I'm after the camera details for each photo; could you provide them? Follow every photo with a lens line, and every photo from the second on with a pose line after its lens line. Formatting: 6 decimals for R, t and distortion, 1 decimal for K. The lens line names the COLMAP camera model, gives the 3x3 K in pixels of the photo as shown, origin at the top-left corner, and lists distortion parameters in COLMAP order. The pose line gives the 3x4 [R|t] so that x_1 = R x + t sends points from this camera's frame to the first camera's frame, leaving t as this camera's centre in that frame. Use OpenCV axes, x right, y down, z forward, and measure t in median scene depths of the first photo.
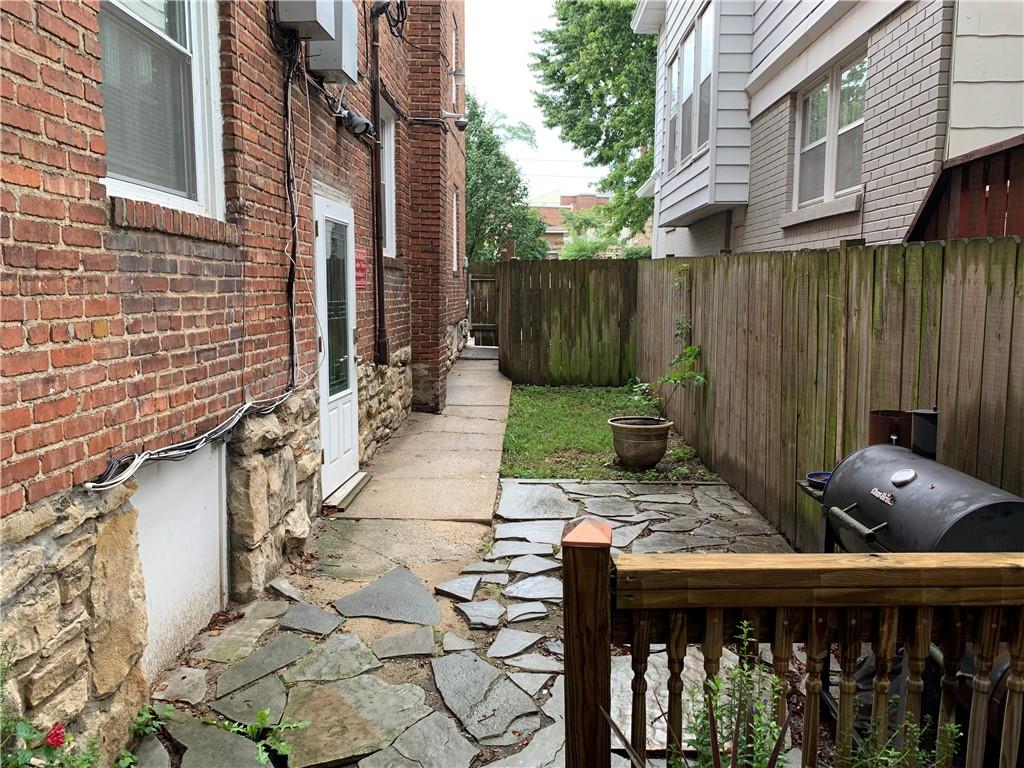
lens RADIAL K [[793.4, 0, 513.4], [0, 793.4, 380.2], [0, 0, 1]] dist [0.032502, -0.020871]
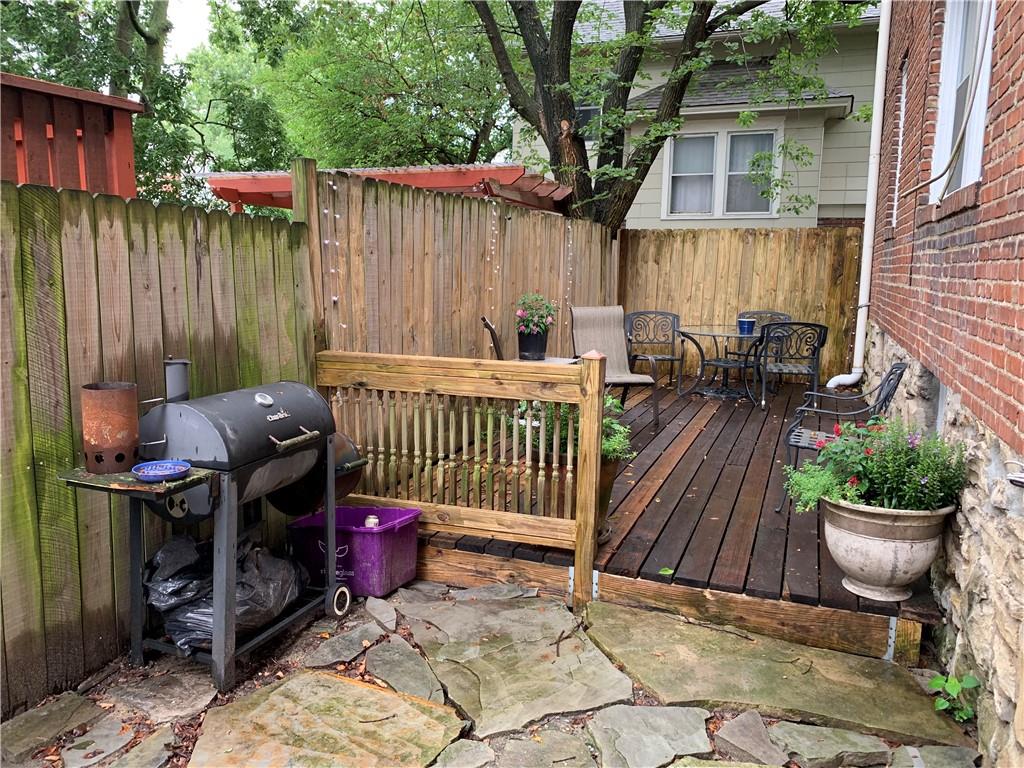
lens RADIAL K [[793.4, 0, 511.6], [0, 793.4, 383.5], [0, 0, 1]] dist [0.032502, -0.020871]
pose [[-0.946146, -0.063518, 0.317449, -0.251377], [0.022908, 0.964971, 0.261354, -0.204127], [-0.322930, 0.254551, -0.911548, 1.871924]]
